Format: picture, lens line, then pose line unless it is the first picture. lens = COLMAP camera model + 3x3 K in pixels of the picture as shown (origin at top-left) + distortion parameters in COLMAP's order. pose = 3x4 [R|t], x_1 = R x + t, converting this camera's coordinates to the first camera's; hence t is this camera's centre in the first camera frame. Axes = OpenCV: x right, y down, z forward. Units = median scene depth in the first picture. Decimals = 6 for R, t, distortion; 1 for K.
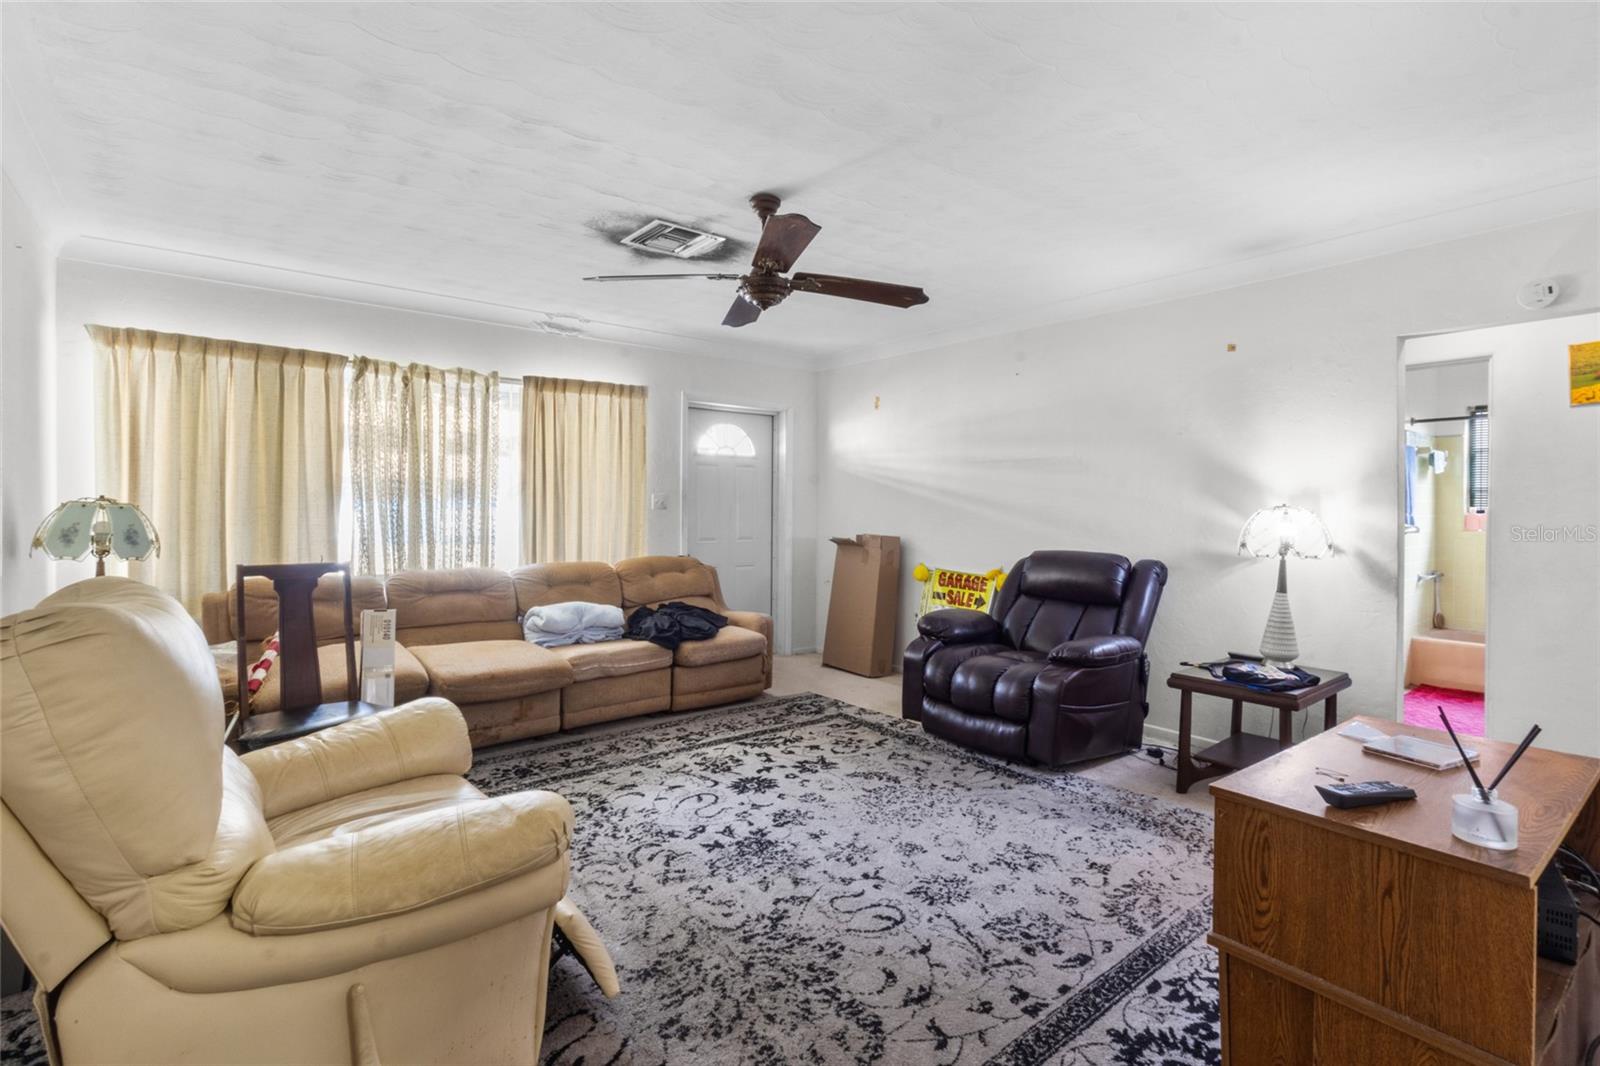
lens RADIAL K [[740.6, 0, 793.0], [0, 740.6, 517.2], [0, 0, 1]] dist [0.001550, 0.001778]
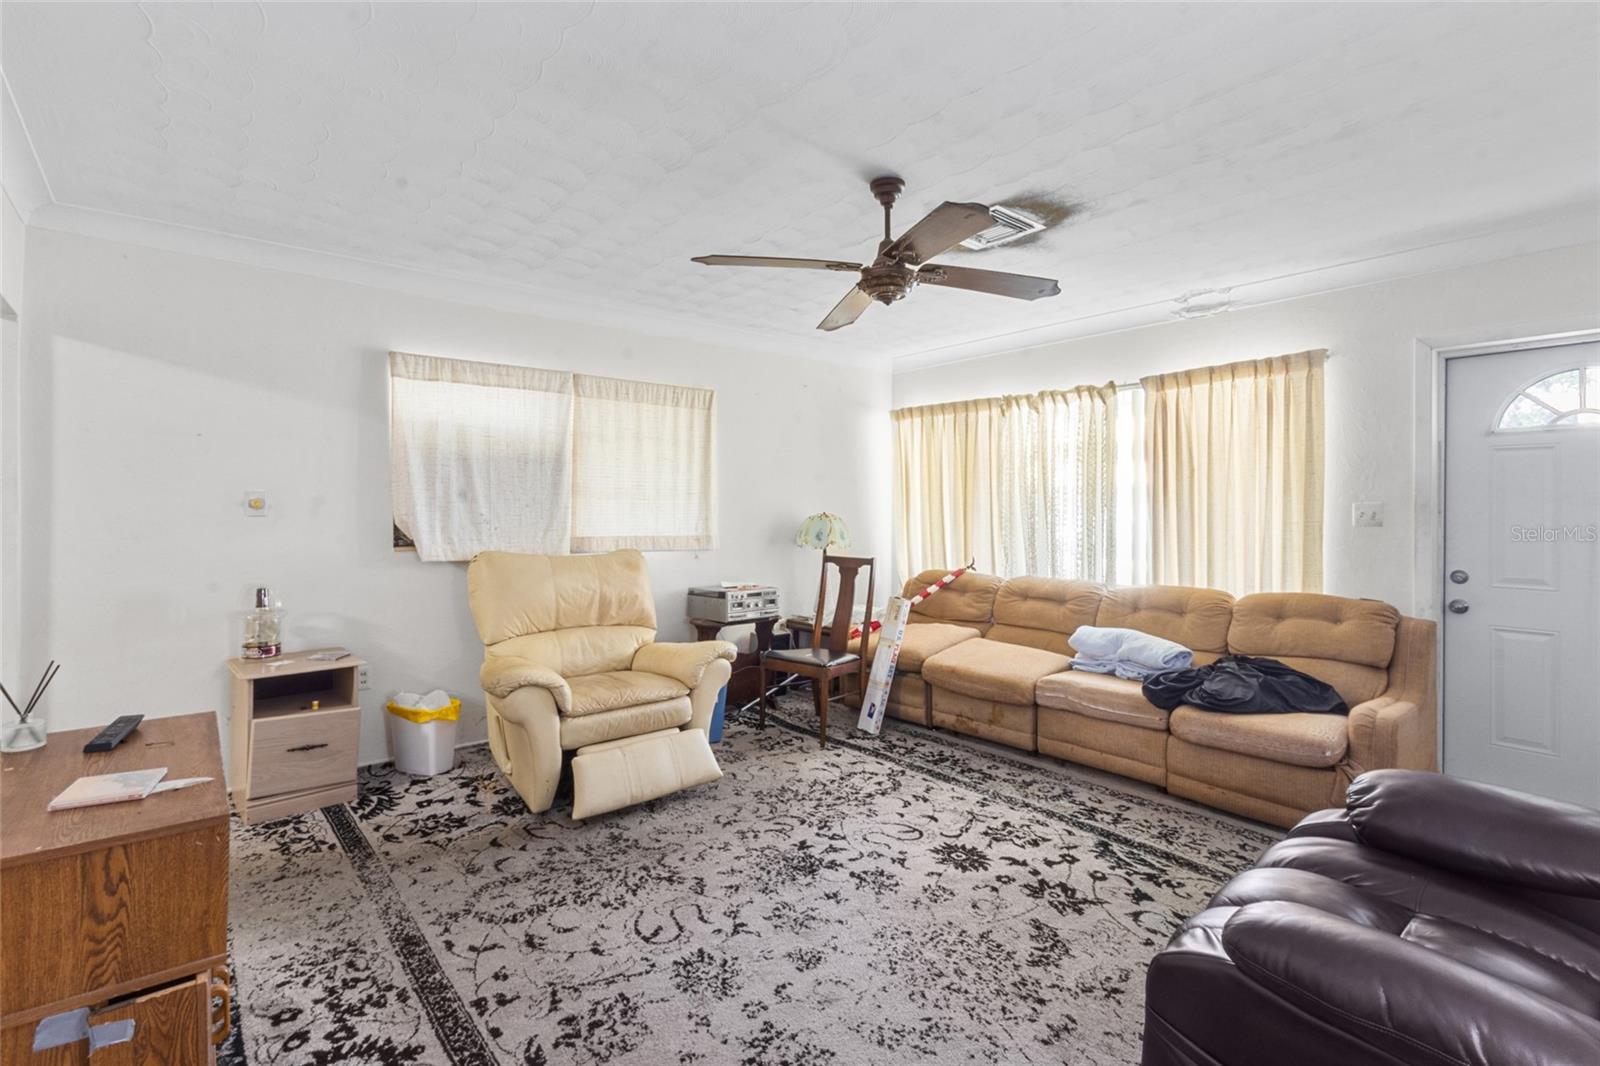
lens RADIAL K [[740.6, 0, 796.3], [0, 740.6, 509.7], [0, 0, 1]] dist [0.001550, 0.001778]
pose [[0.031559, -0.004980, -0.999489, 0.785988], [-0.017993, 0.999823, -0.005550, -0.021242], [0.999340, 0.018159, 0.031463, 0.792098]]
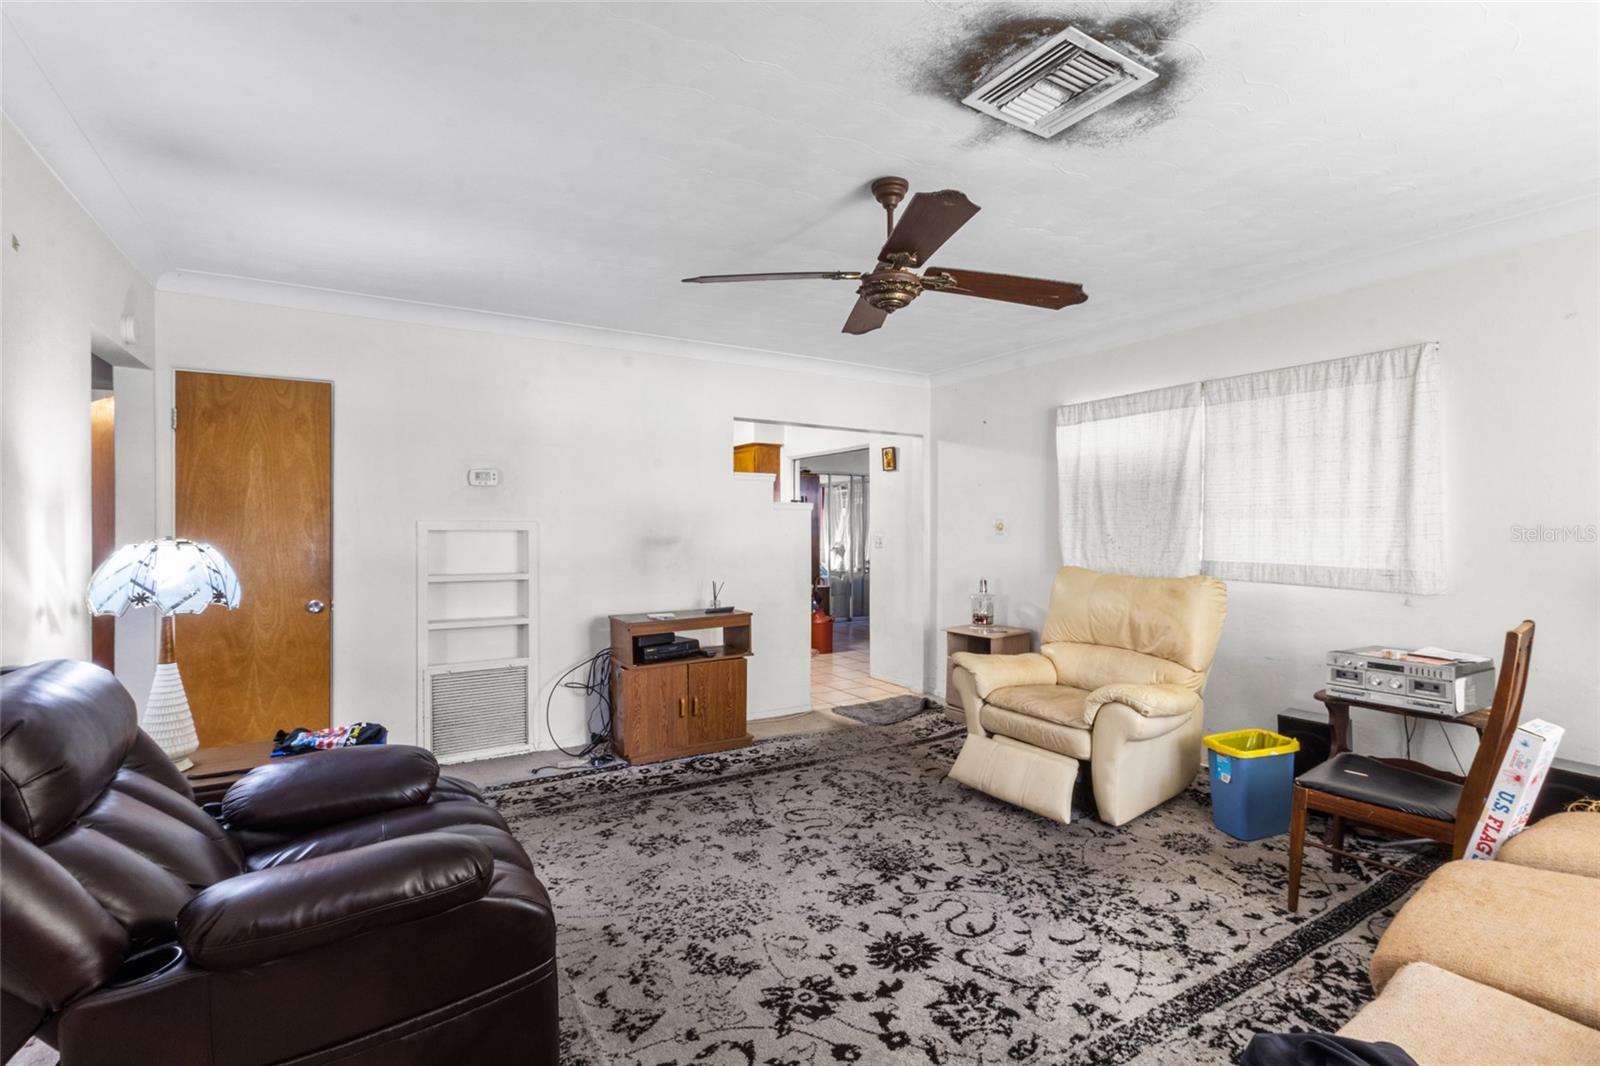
lens RADIAL K [[740.6, 0, 811.8], [0, 740.6, 532.4], [0, 0, 1]] dist [0.001550, 0.001778]
pose [[-0.994450, -0.007769, 0.104920, -0.038364], [-0.005551, 0.999755, 0.021412, -0.040825], [-0.105061, 0.020711, -0.994250, 1.704224]]
